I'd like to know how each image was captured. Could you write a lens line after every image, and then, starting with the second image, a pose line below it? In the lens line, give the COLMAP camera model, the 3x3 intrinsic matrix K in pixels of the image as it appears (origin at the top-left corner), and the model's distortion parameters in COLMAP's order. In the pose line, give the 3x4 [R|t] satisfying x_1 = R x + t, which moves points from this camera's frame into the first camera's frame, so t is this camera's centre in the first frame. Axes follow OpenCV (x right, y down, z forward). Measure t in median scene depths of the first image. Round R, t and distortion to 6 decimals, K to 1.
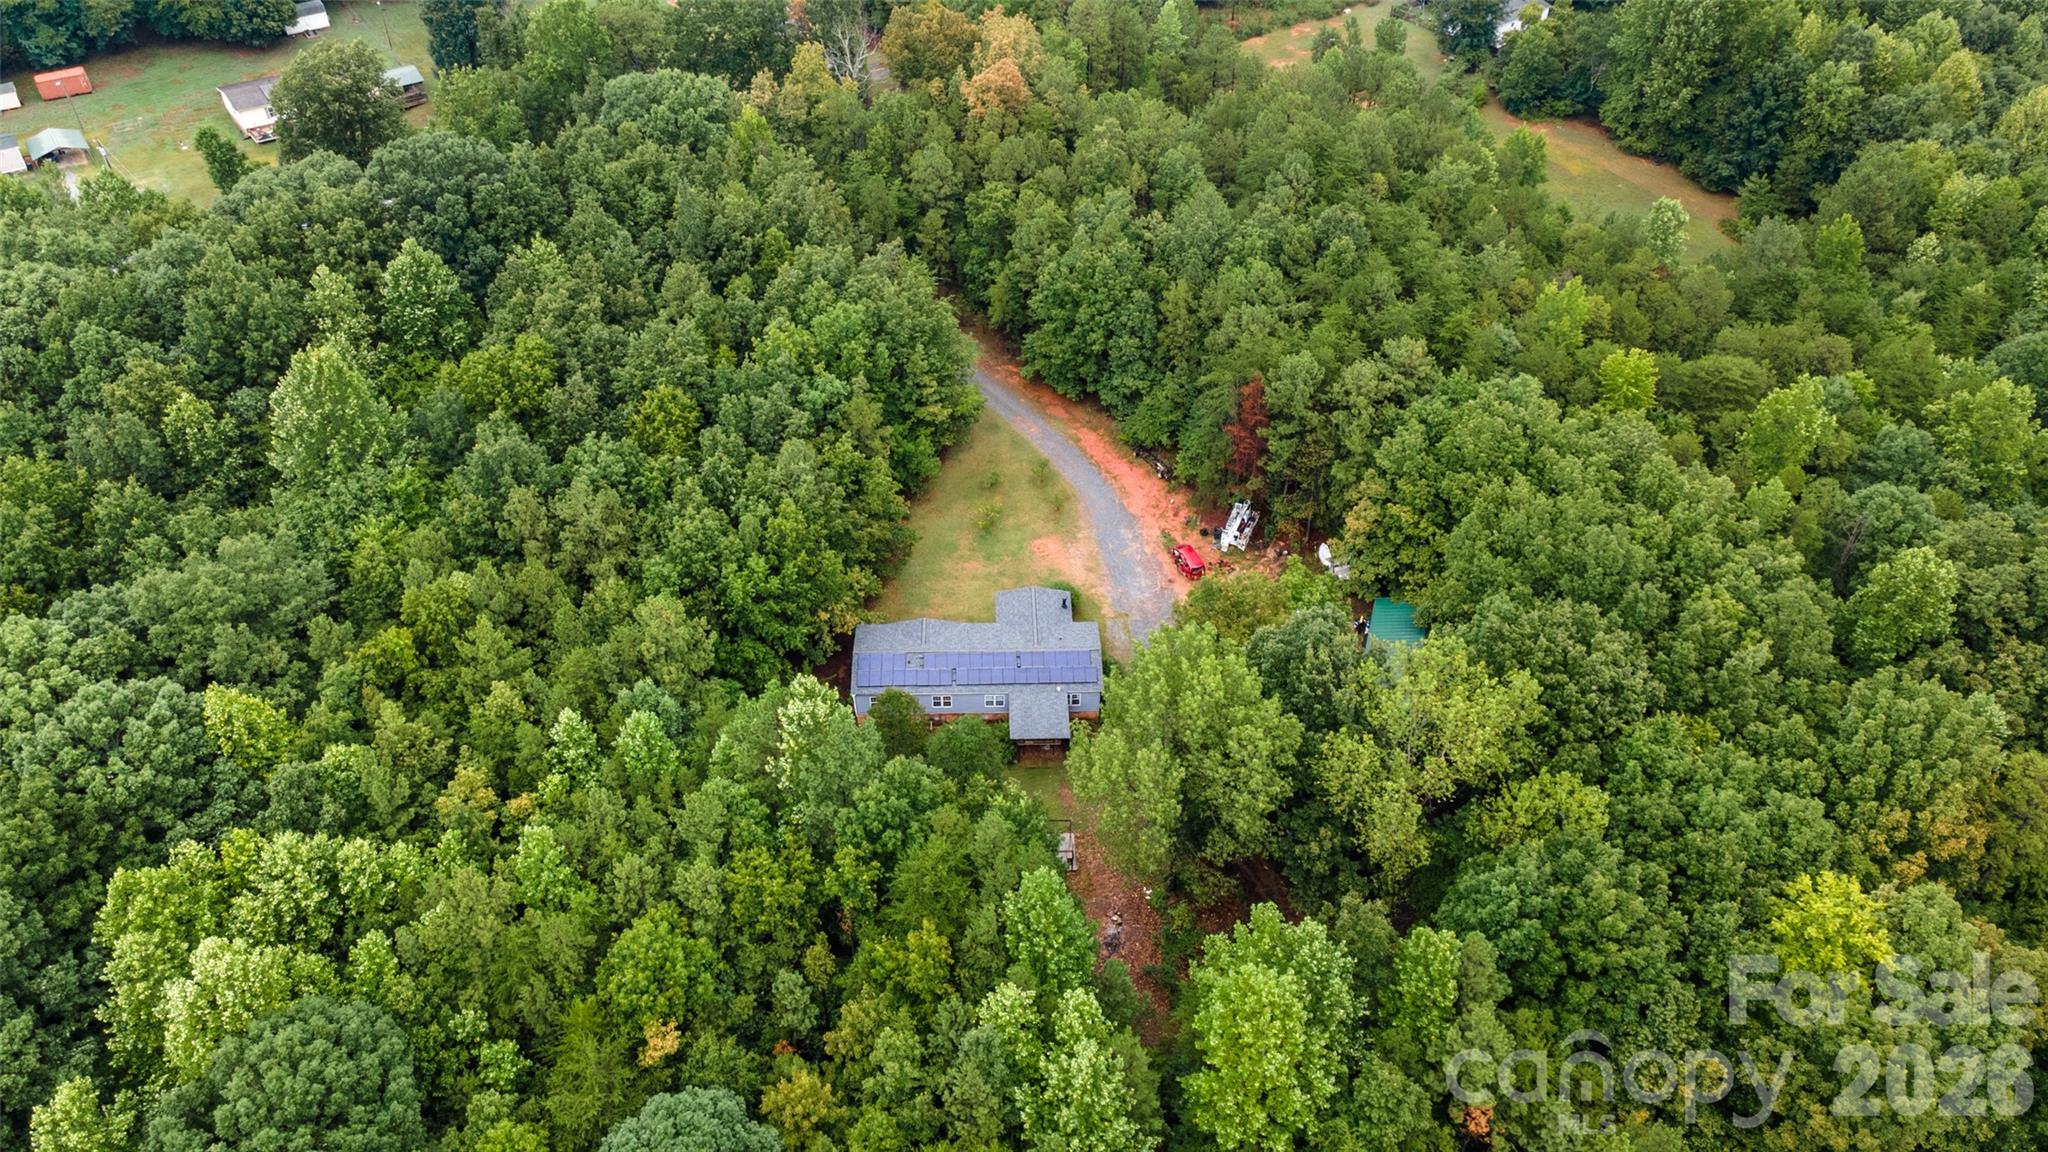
lens RADIAL K [[1497.6, 0, 1031.2], [0, 1497.6, 579.4], [0, 0, 1]] dist [0.025508, 0.021115]
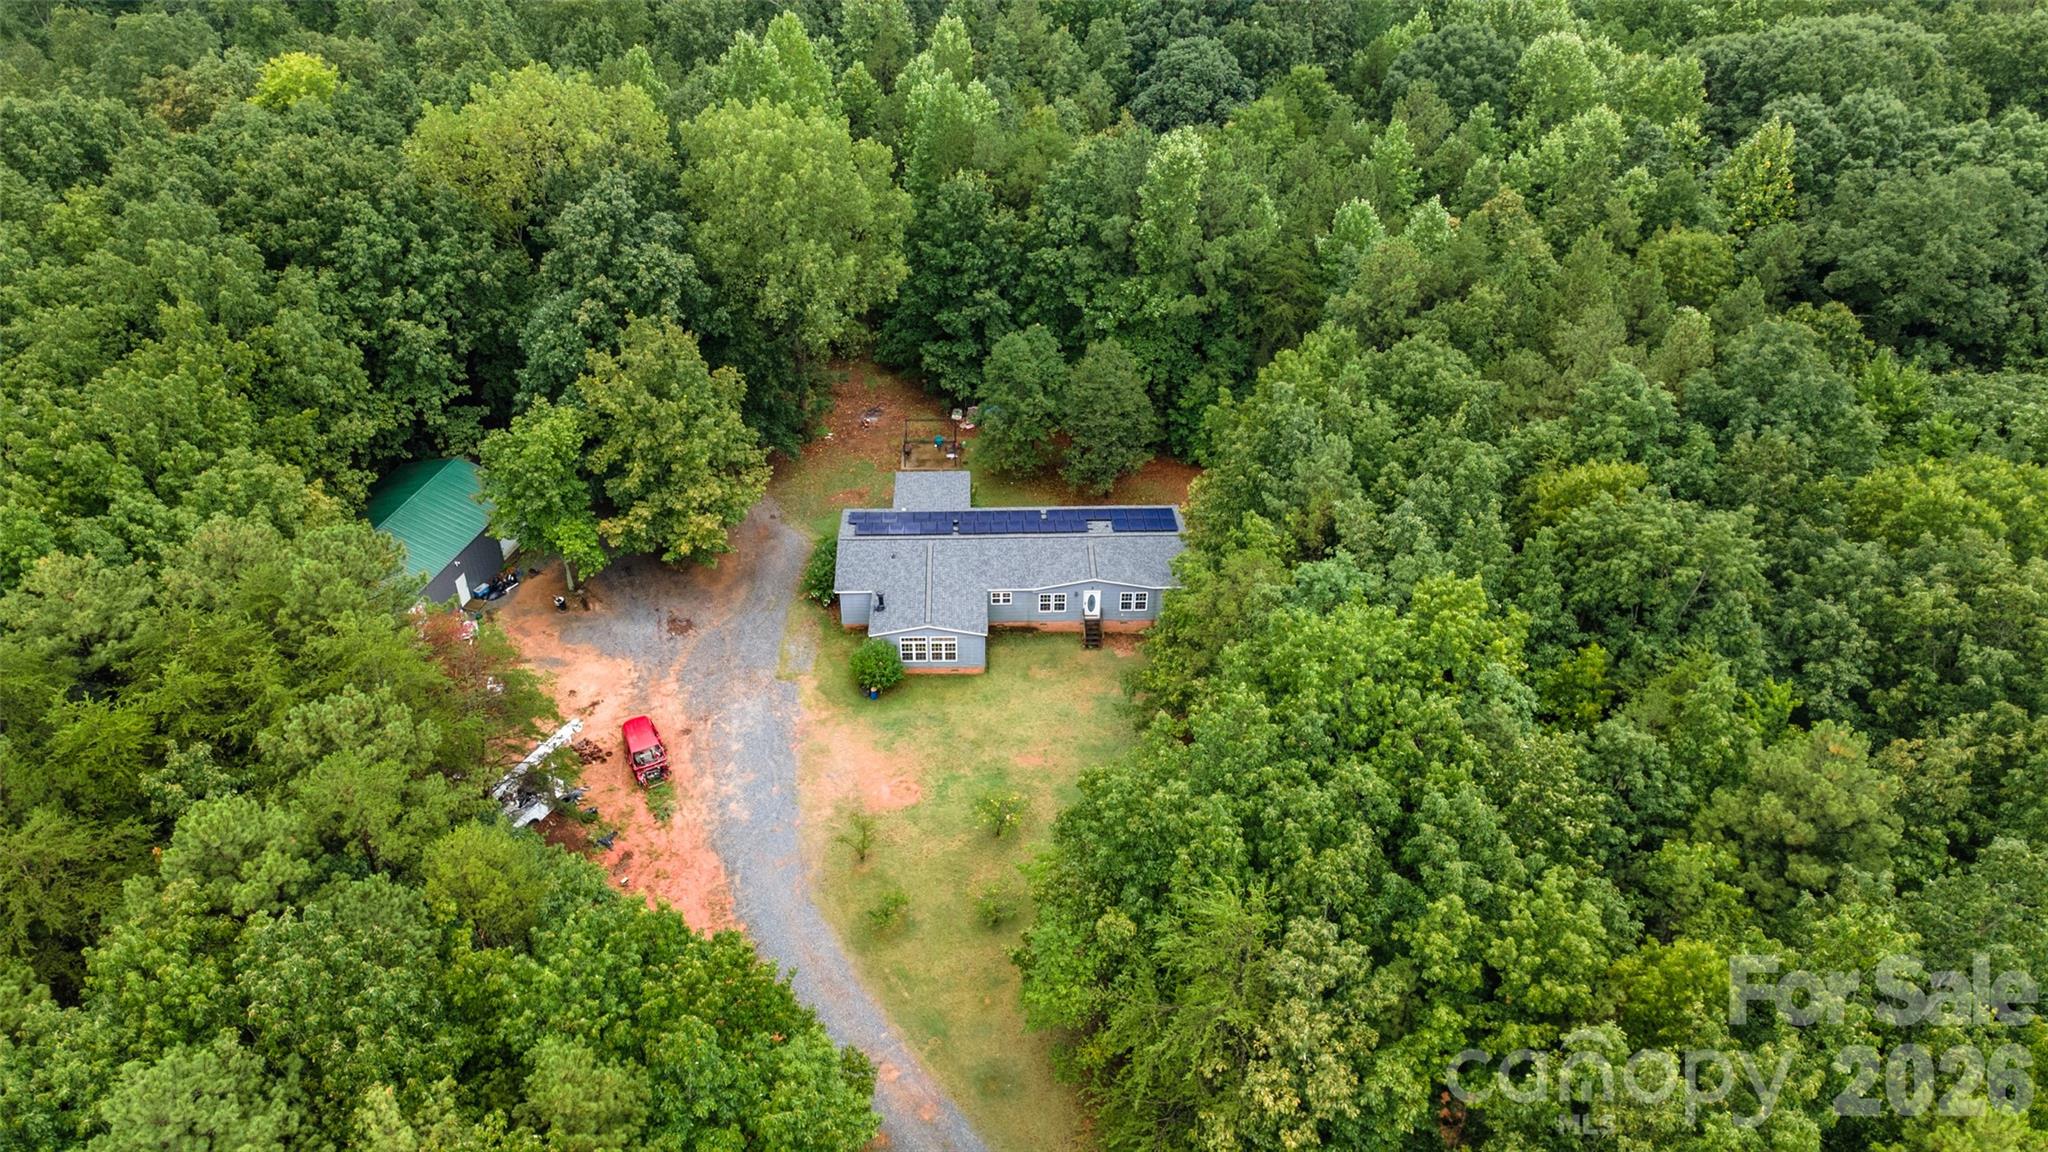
lens RADIAL K [[1497.6, 0, 1018.3], [0, 1497.6, 567.8], [0, 0, 1]] dist [0.025508, 0.021115]
pose [[-0.999719, -0.023352, -0.003967, -0.031984], [-0.008427, 0.194154, 0.980935, -0.595669], [-0.022137, 0.980693, -0.194297, 1.068951]]
